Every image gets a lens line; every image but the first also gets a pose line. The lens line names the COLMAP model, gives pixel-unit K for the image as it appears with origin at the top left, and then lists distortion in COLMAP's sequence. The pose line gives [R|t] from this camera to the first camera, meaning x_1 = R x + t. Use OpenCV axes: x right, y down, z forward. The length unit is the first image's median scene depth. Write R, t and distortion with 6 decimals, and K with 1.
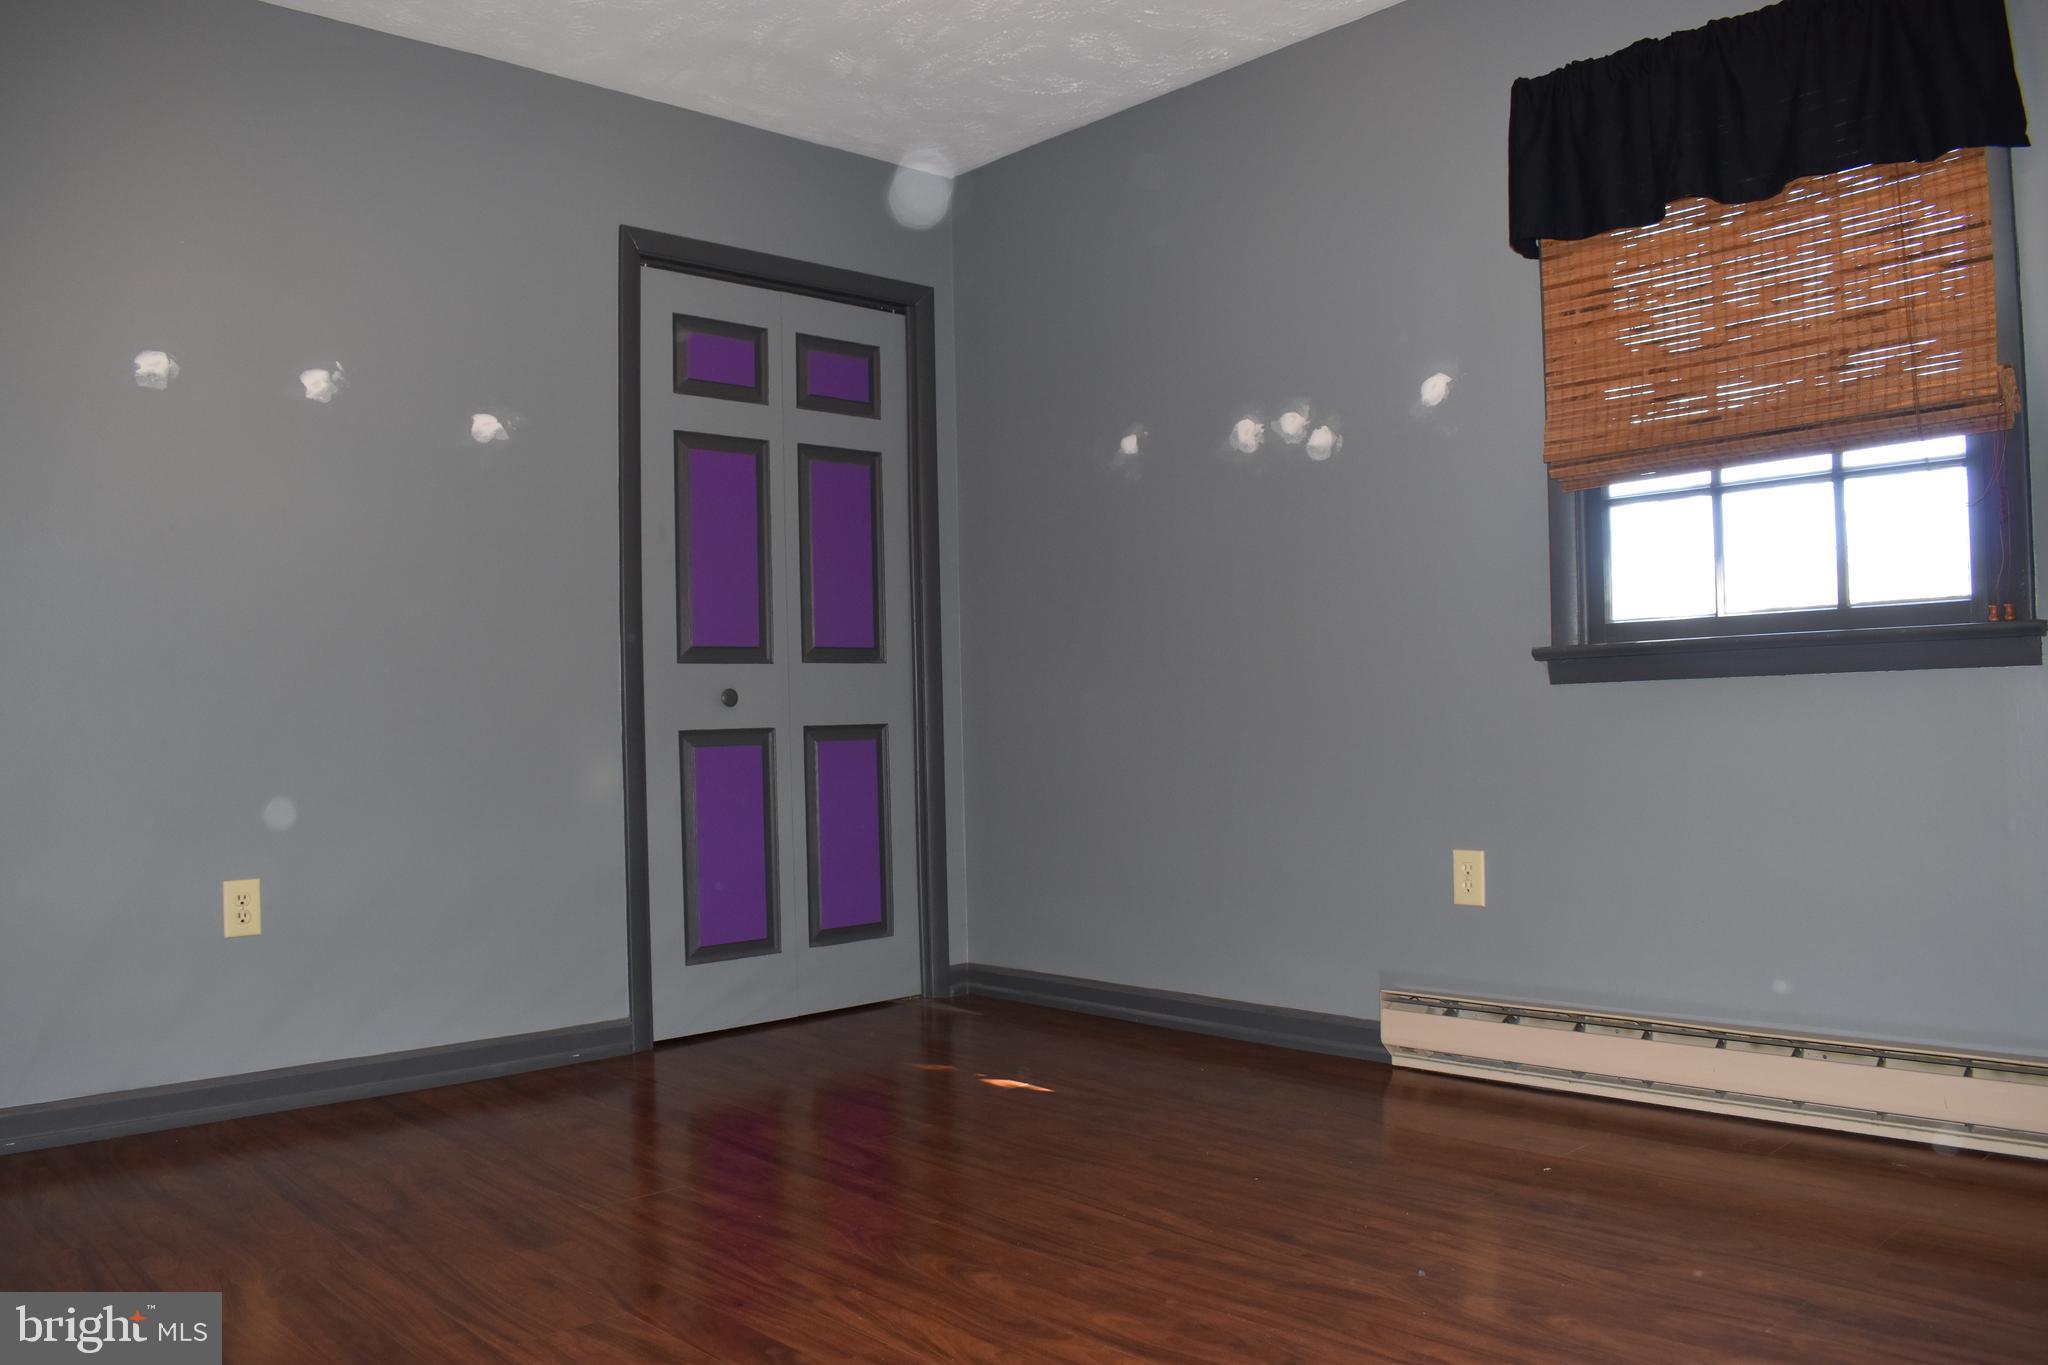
lens RADIAL K [[1607.3, 0, 1016.5], [0, 1607.3, 684.9], [0, 0, 1]] dist [-0.086712, 0.013451]
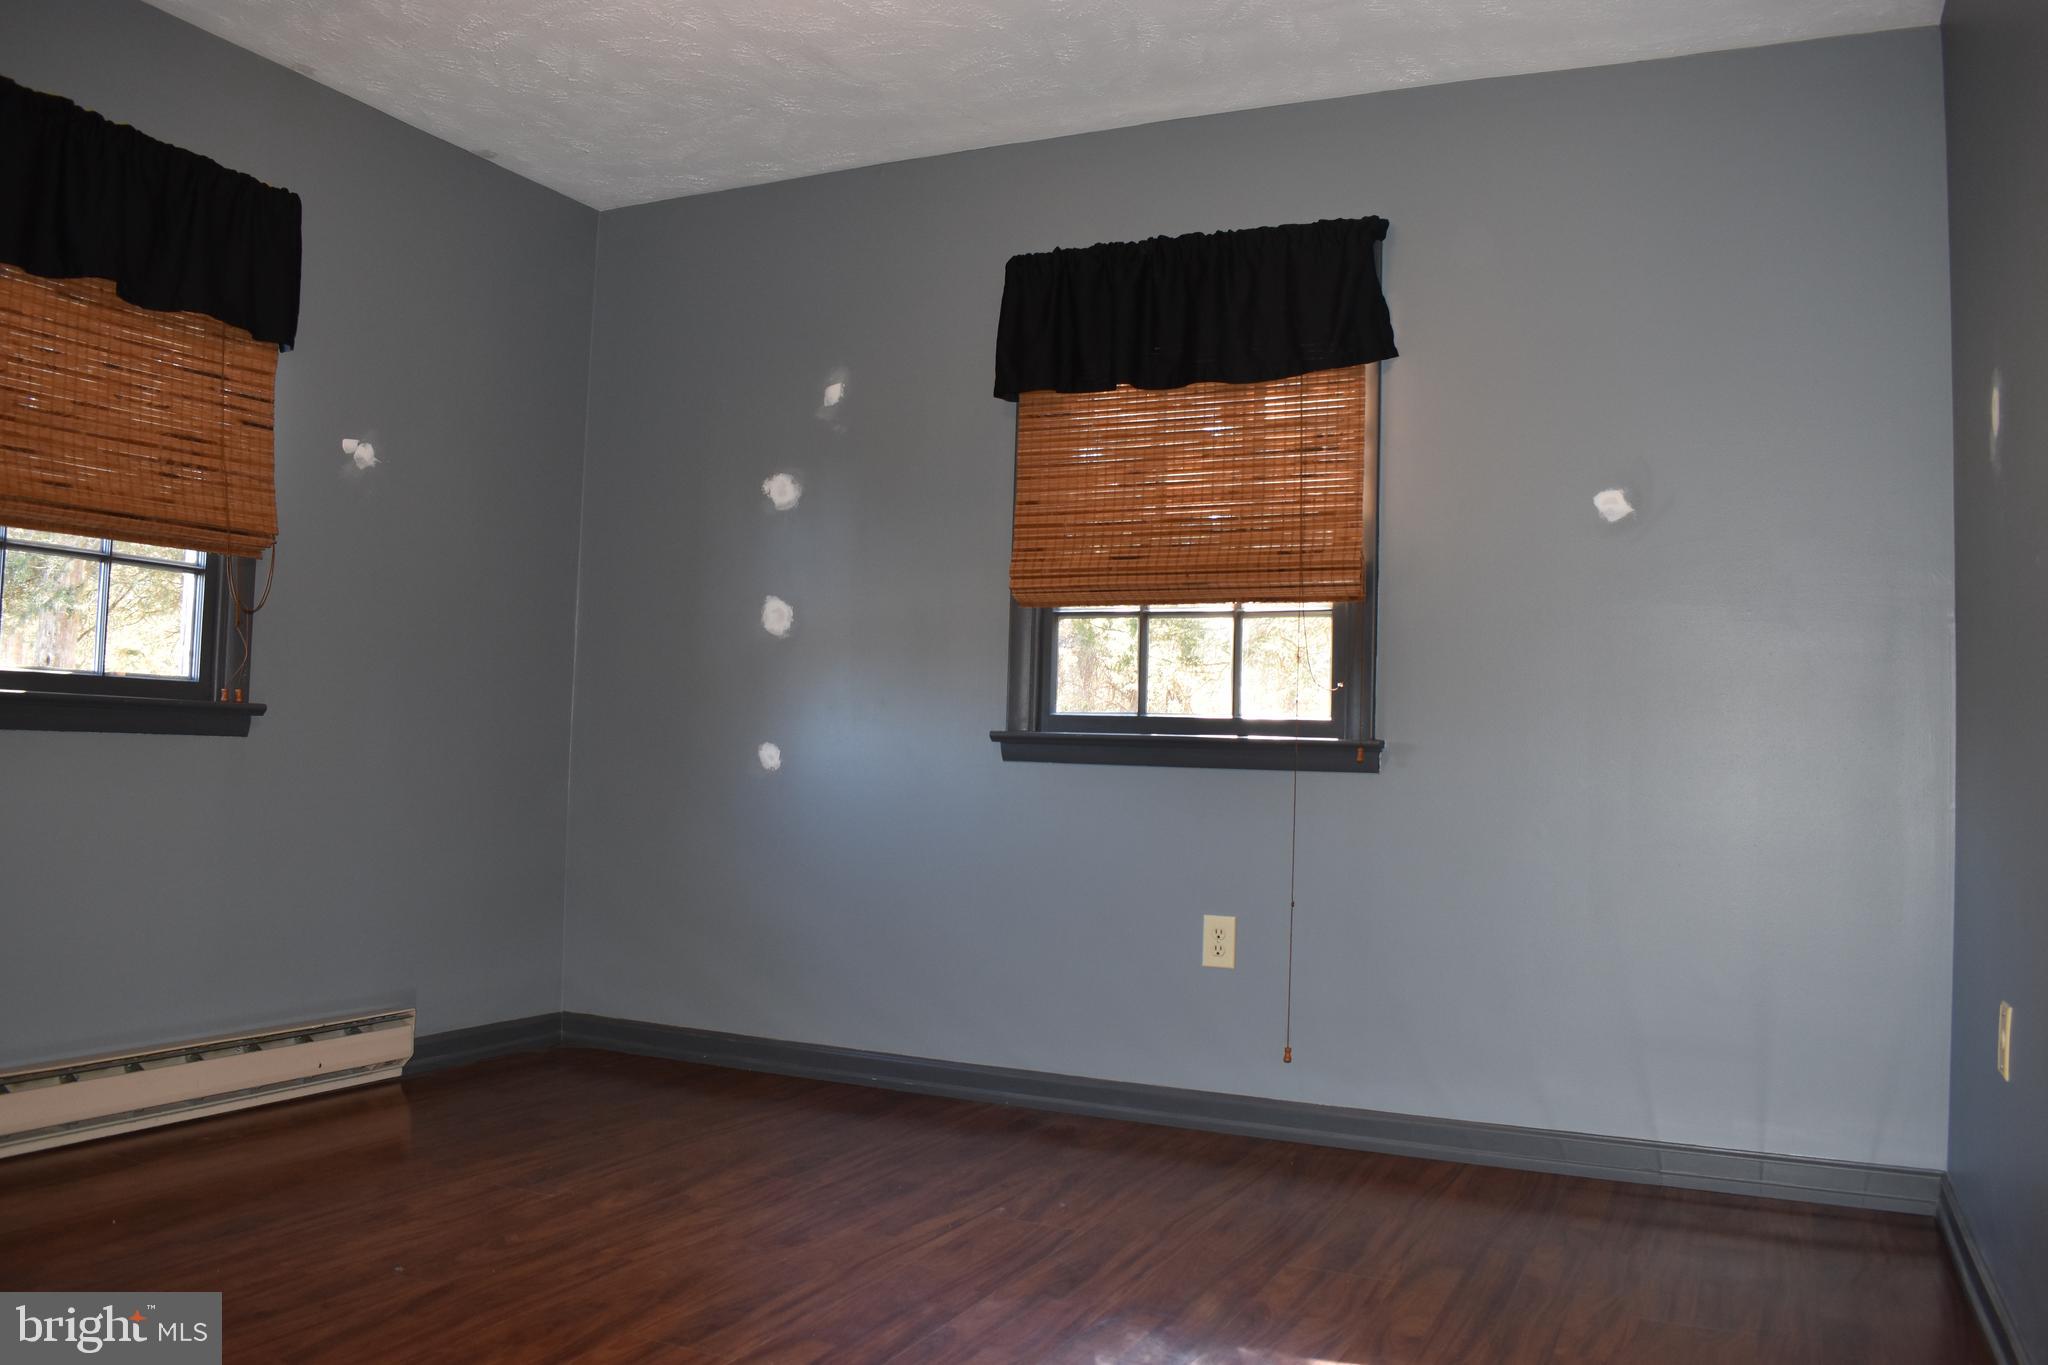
lens RADIAL K [[1593.1, 0, 1024.0], [0, 1593.1, 682.5], [0, 0, 1]] dist [-0.064202, -0.114066]
pose [[-0.391308, 0.068642, 0.917696, -0.918761], [-0.020996, 0.996289, -0.083473, 0.041770], [-0.920020, -0.051932, -0.388415, 1.014164]]
